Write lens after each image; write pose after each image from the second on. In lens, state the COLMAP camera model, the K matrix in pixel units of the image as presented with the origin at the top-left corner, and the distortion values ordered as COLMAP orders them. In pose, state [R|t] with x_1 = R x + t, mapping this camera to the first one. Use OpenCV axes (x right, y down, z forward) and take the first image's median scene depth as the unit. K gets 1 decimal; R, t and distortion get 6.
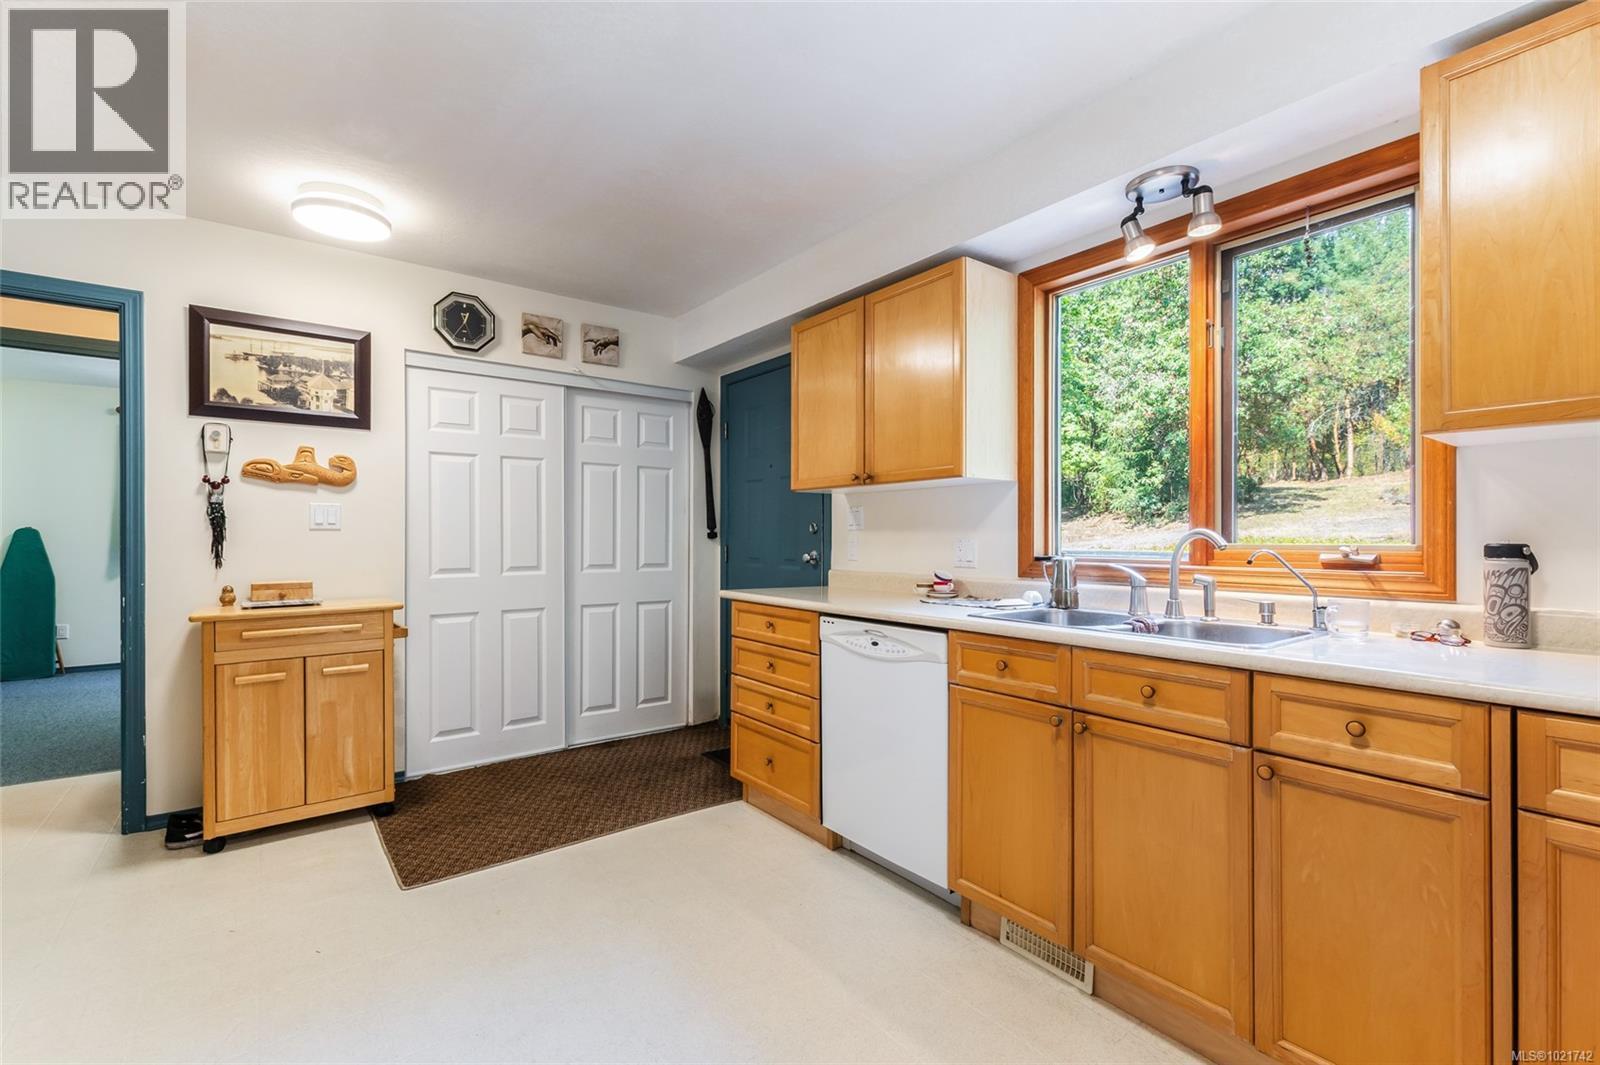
lens RADIAL K [[712.2, 0, 803.1], [0, 712.2, 535.0], [0, 0, 1]] dist [0.007685, -0.002801]
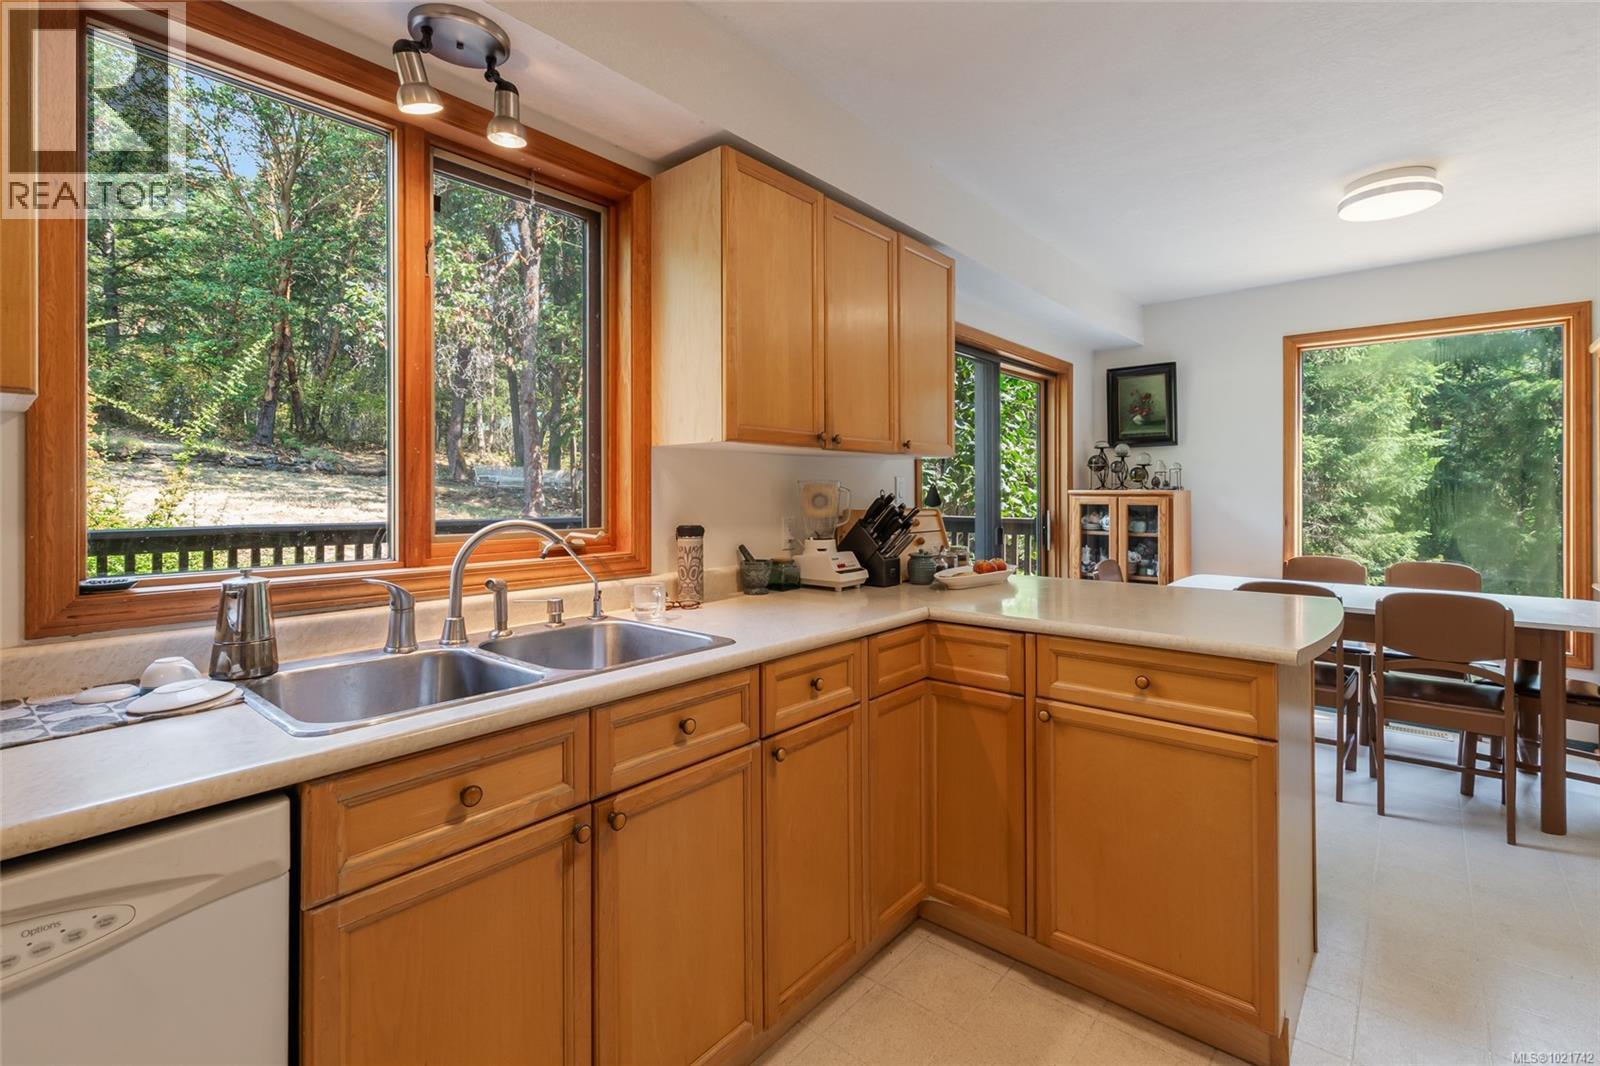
lens RADIAL K [[712.2, 0, 803.3], [0, 712.2, 489.7], [0, 0, 1]] dist [0.007685, -0.002801]
pose [[-0.212456, 0.001235, 0.977170, -0.195789], [-0.003439, 0.999992, -0.002011, -0.028593], [-0.977165, -0.003787, -0.212450, 0.597548]]
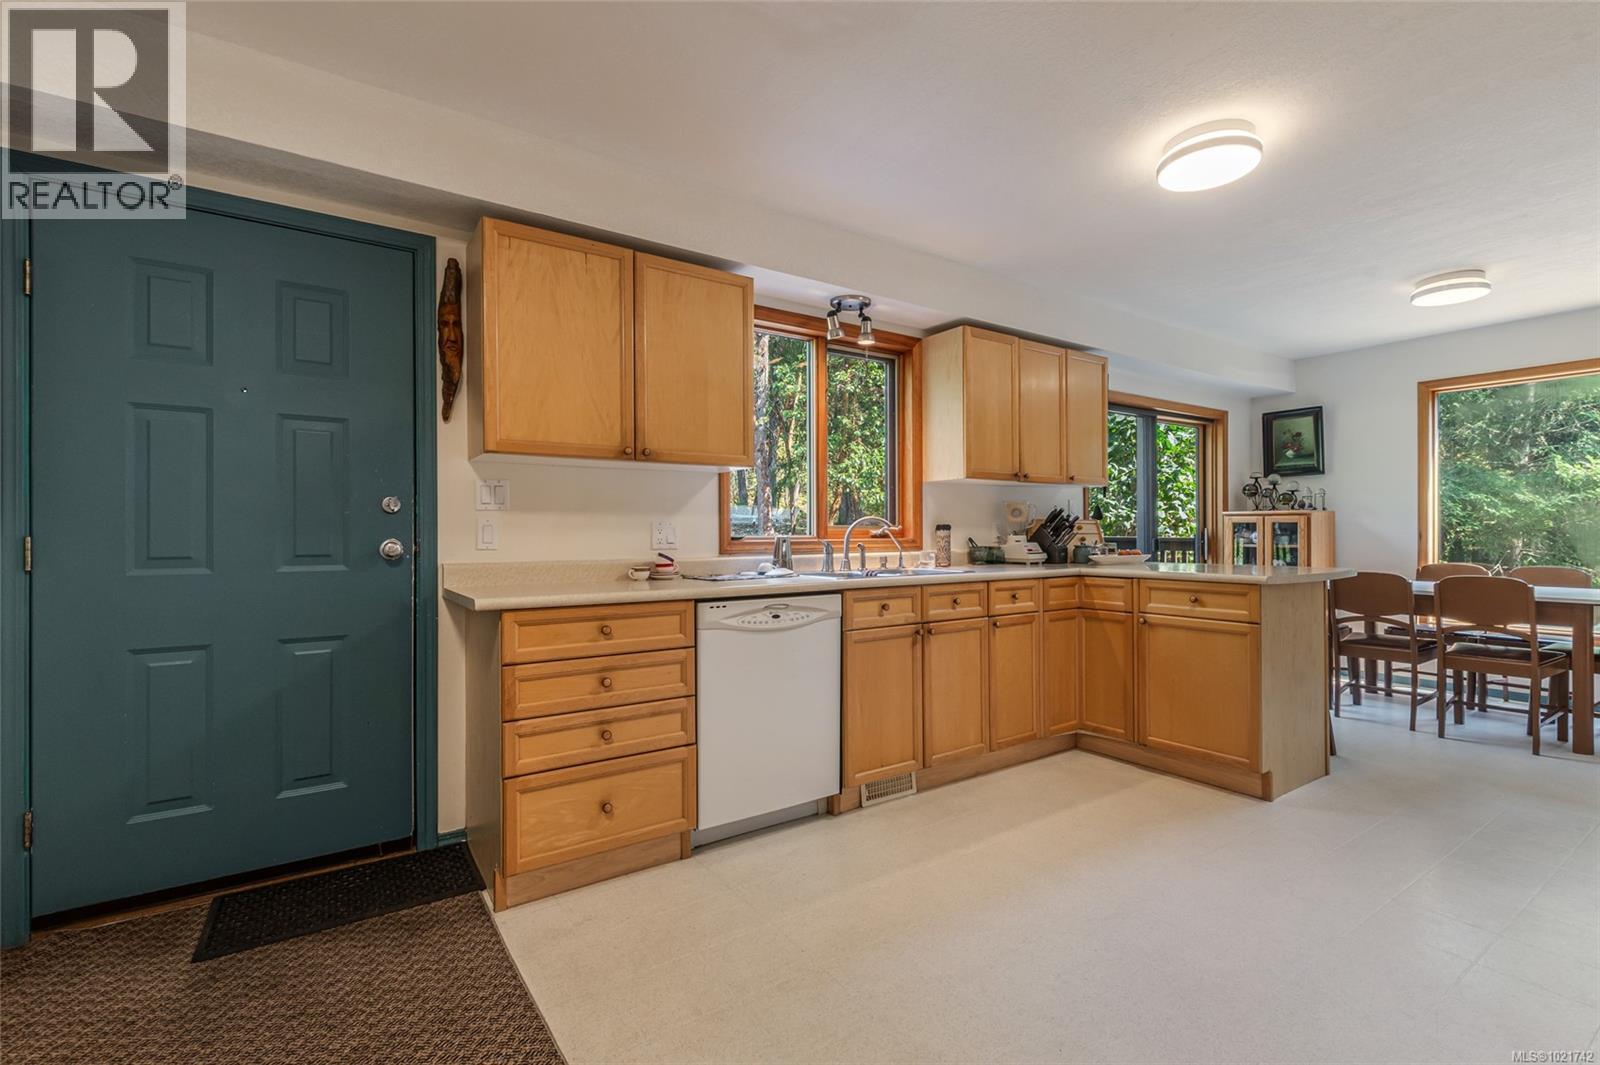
lens RADIAL K [[712.2, 0, 807.0], [0, 712.2, 530.1], [0, 0, 1]] dist [0.007685, -0.002801]
pose [[0.050225, 0.000451, 0.998738, -0.811688], [-0.000250, 1.000000, -0.000439, 0.017958], [-0.998738, -0.000228, 0.050225, 0.744430]]
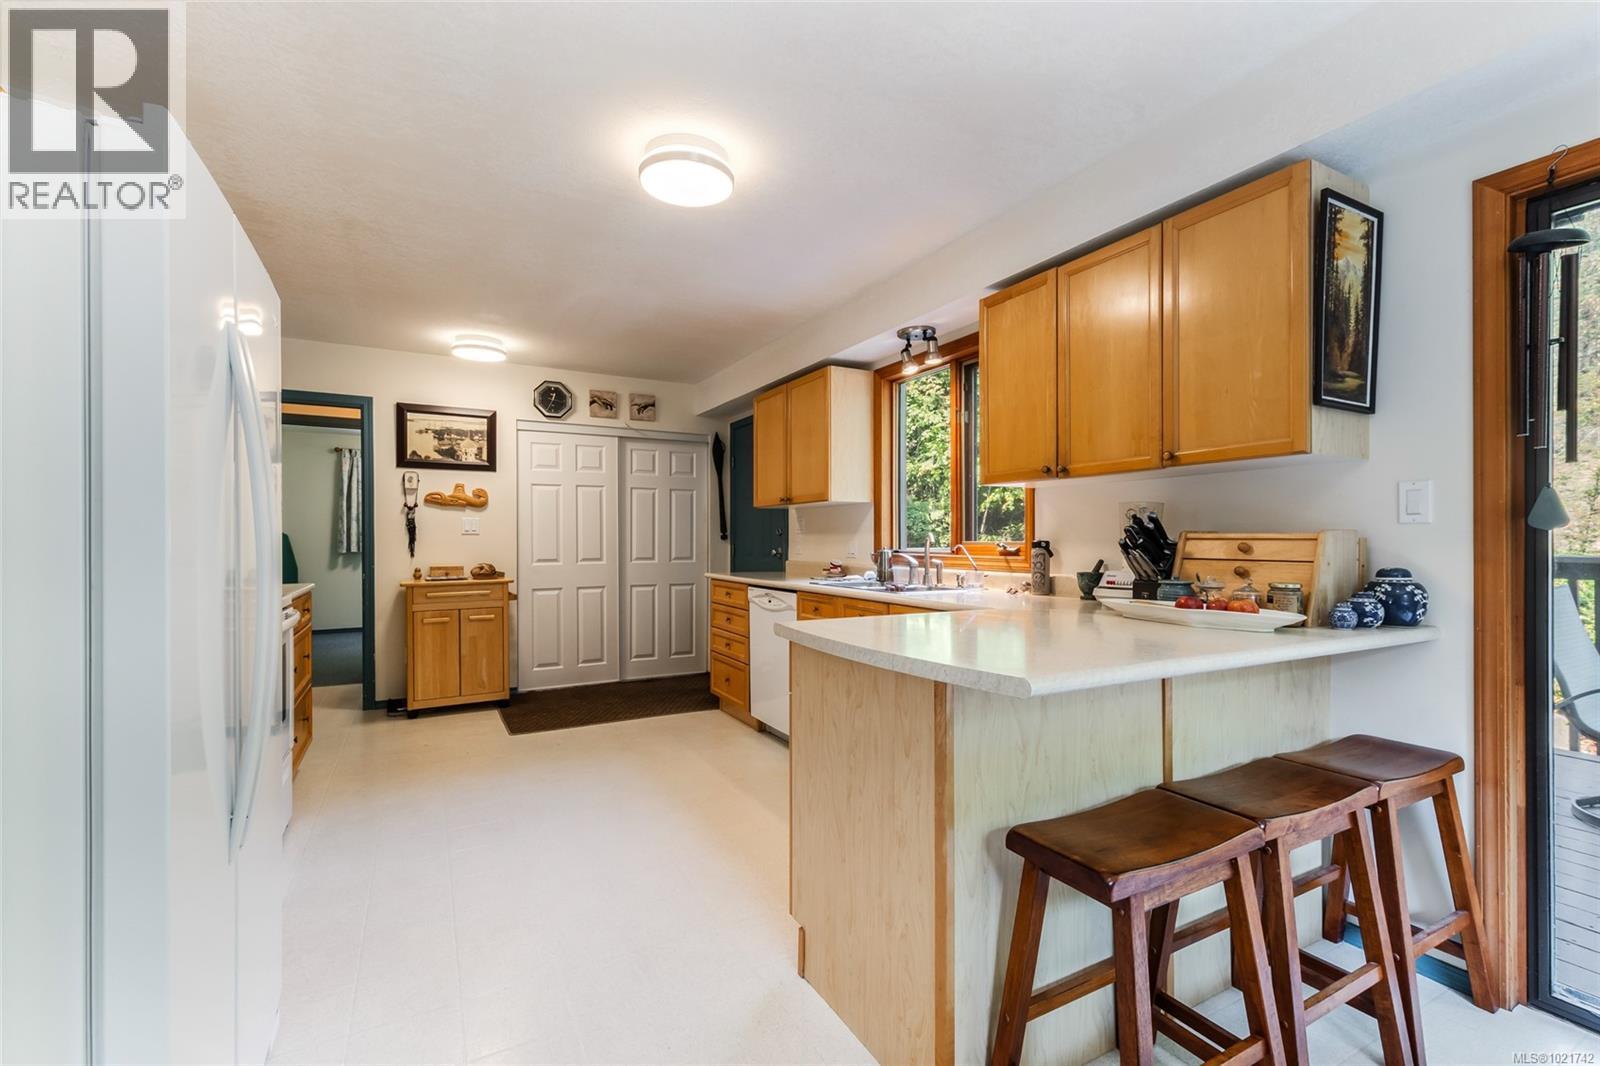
lens RADIAL K [[712.2, 0, 803.5], [0, 712.2, 537.5], [0, 0, 1]] dist [0.007685, -0.002801]
pose [[0.988191, -0.002097, -0.153213, 0.361928], [0.002259, 0.999997, 0.000881, 0.000220], [0.153211, -0.001217, 0.988193, -0.537546]]
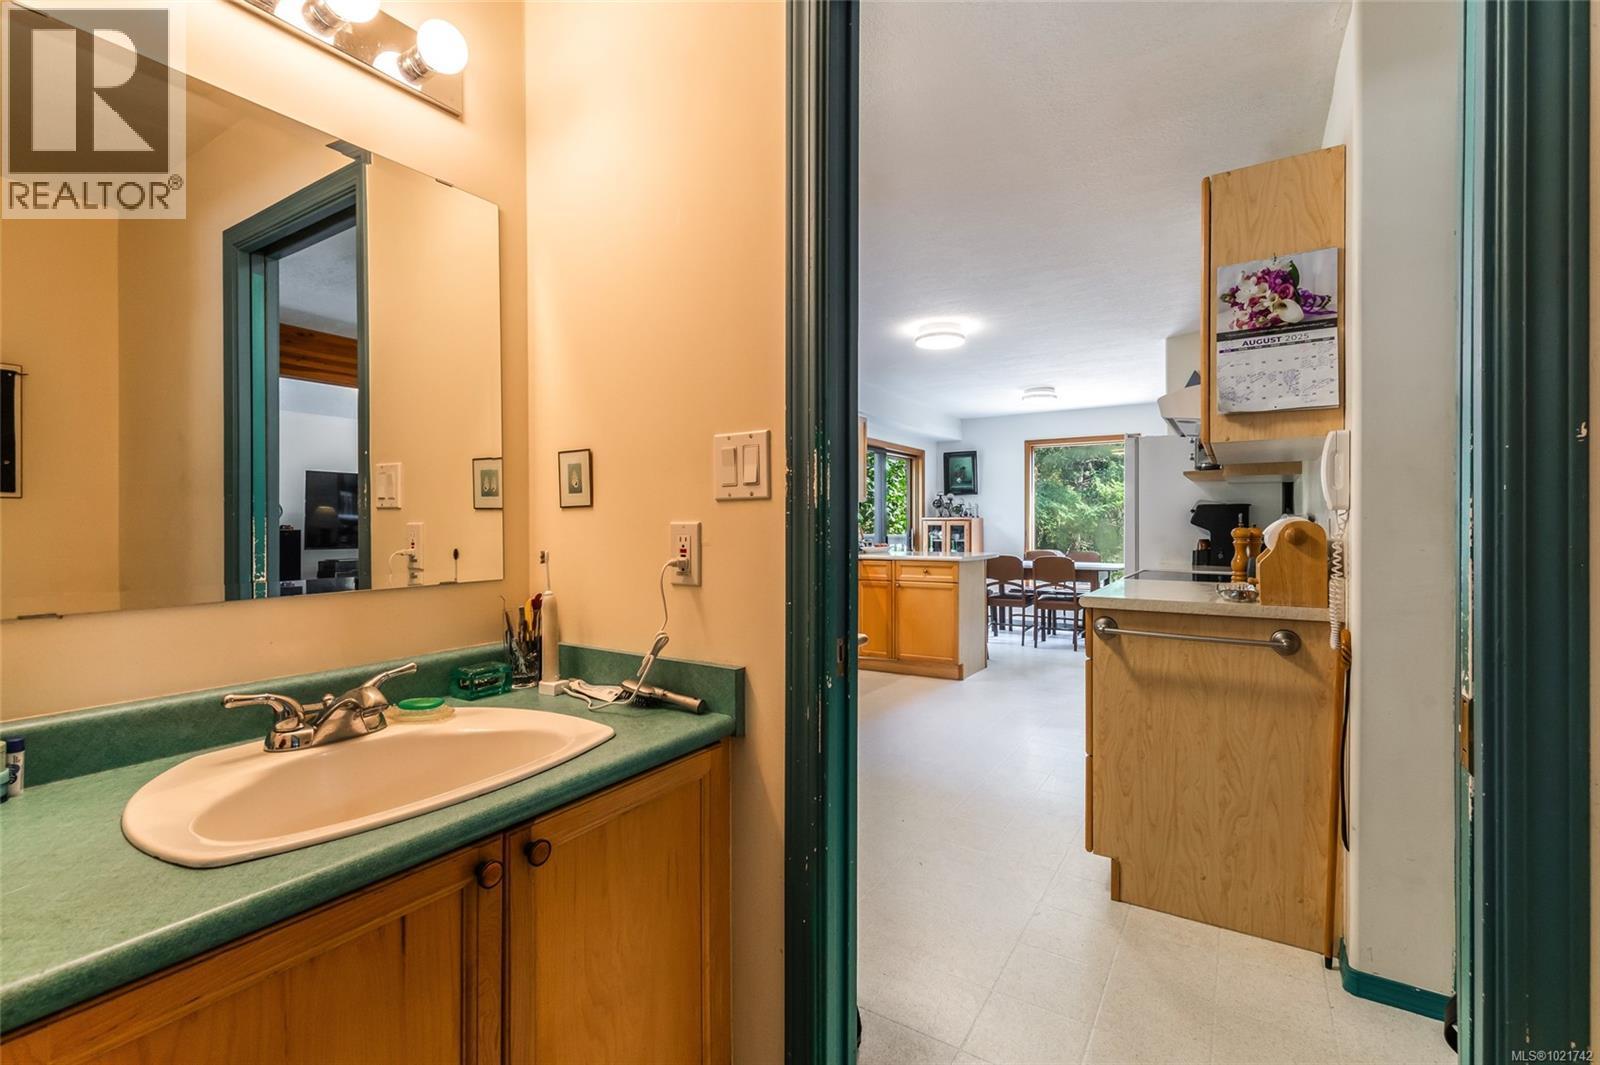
lens RADIAL K [[712.2, 0, 813.5], [0, 712.2, 523.5], [0, 0, 1]] dist [0.007685, -0.002801]
pose [[-0.364281, 0.002872, 0.931285, -1.356347], [-0.003766, 0.999983, -0.004557, 0.005198], [-0.931282, -0.005167, -0.364263, 1.180693]]
